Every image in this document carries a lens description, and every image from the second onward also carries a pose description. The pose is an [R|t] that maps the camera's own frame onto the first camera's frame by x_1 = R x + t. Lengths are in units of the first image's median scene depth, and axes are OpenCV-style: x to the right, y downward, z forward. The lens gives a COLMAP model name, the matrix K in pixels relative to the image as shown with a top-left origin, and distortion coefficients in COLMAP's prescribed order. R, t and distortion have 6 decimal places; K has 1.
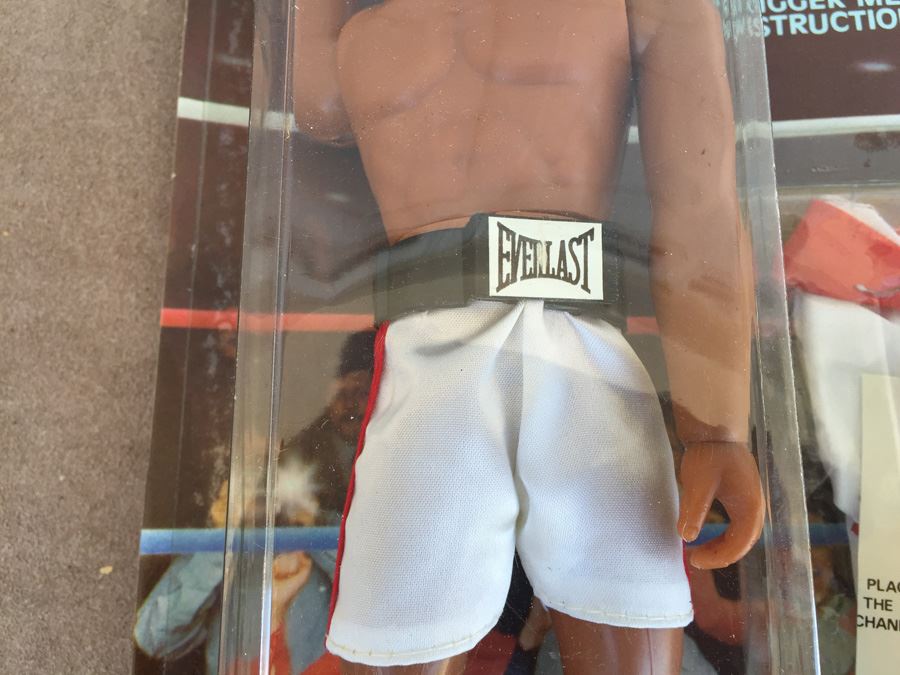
lens RADIAL K [[759.3, 0, 451.0], [0, 759.3, 333.7], [0, 0, 1]] dist [0.008536, -0.038913]
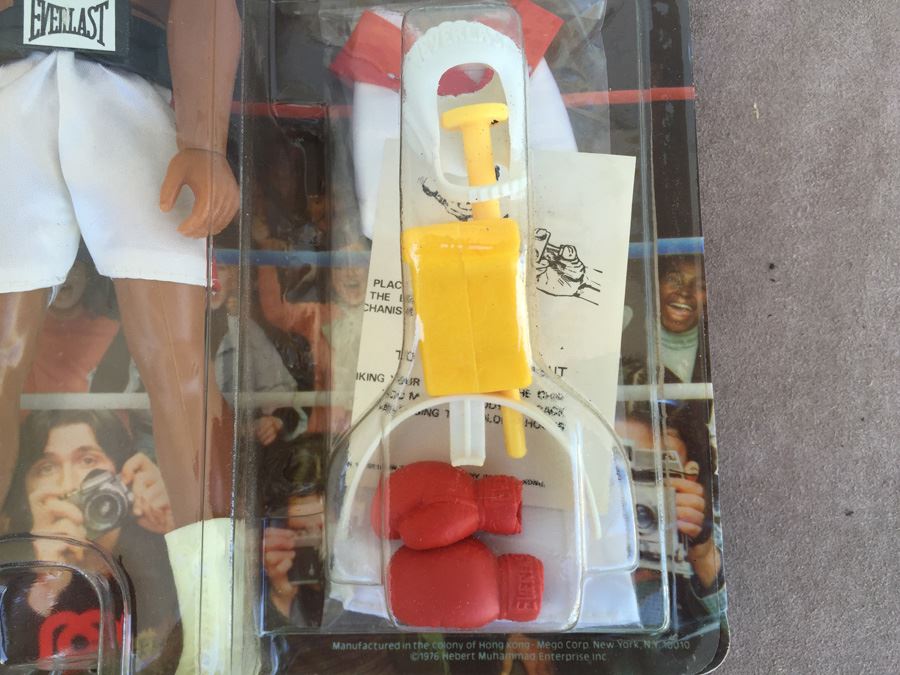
lens RADIAL K [[759.3, 0, 449.9], [0, 759.3, 341.0], [0, 0, 1]] dist [0.008536, -0.038913]
pose [[0.998441, -0.015198, 0.053714, 0.755738], [0.010014, 0.995380, 0.095488, 0.375191], [-0.054917, -0.094801, 0.993980, -0.521341]]
